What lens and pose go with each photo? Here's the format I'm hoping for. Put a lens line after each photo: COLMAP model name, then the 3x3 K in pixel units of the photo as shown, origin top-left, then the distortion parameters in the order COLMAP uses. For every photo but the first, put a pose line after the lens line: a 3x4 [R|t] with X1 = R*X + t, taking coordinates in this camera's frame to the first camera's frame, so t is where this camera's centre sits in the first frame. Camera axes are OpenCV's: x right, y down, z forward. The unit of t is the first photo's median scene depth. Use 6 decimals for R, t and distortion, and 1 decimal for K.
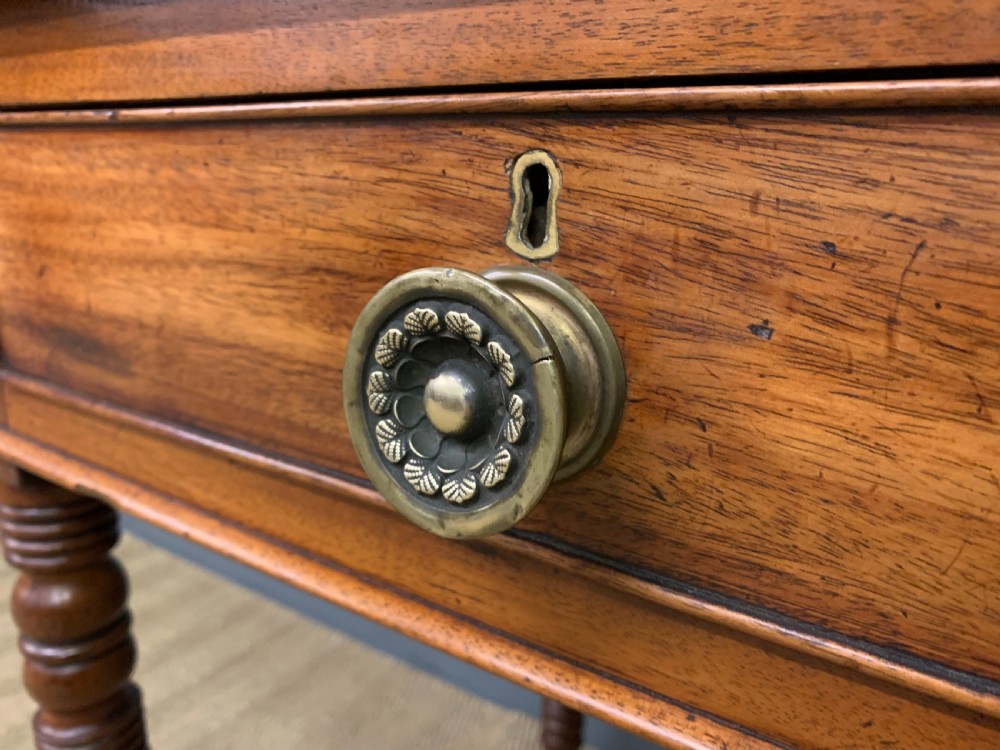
lens RADIAL K [[771.2, 0, 495.3], [0, 771.2, 373.4], [0, 0, 1]] dist [0.018749, -0.010501]
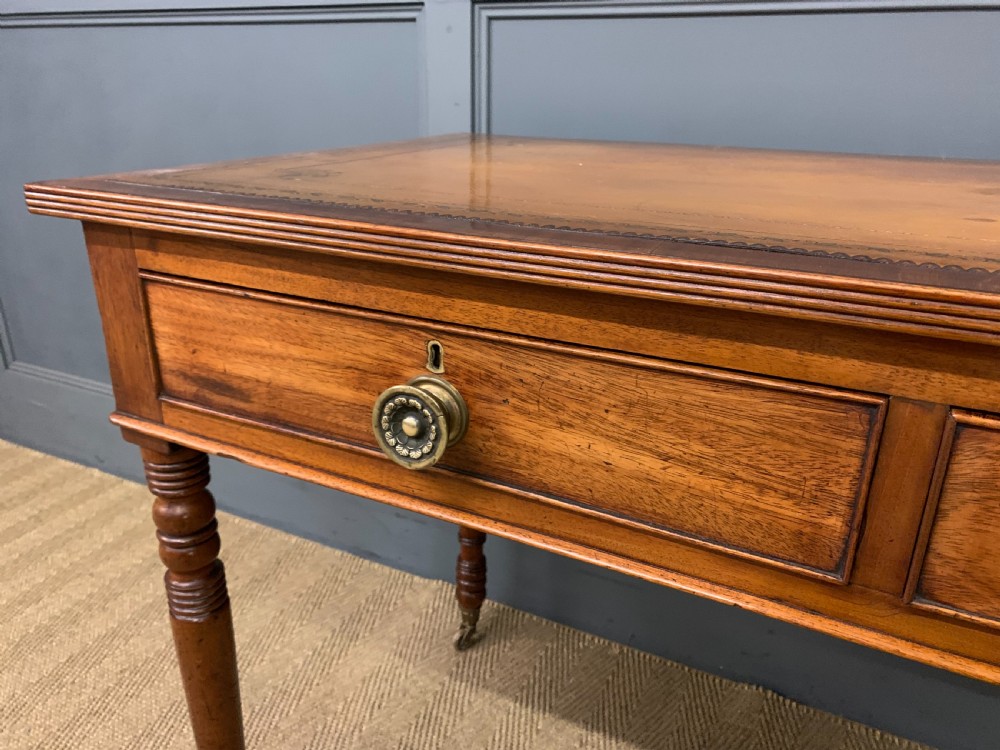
lens RADIAL K [[771.2, 0, 493.9], [0, 771.2, 372.8], [0, 0, 1]] dist [0.018749, -0.010501]
pose [[0.992023, -0.051836, 0.114905, -0.067511], [0.038716, 0.992771, 0.113608, -0.470566], [-0.119963, -0.108253, 0.986859, -1.892835]]
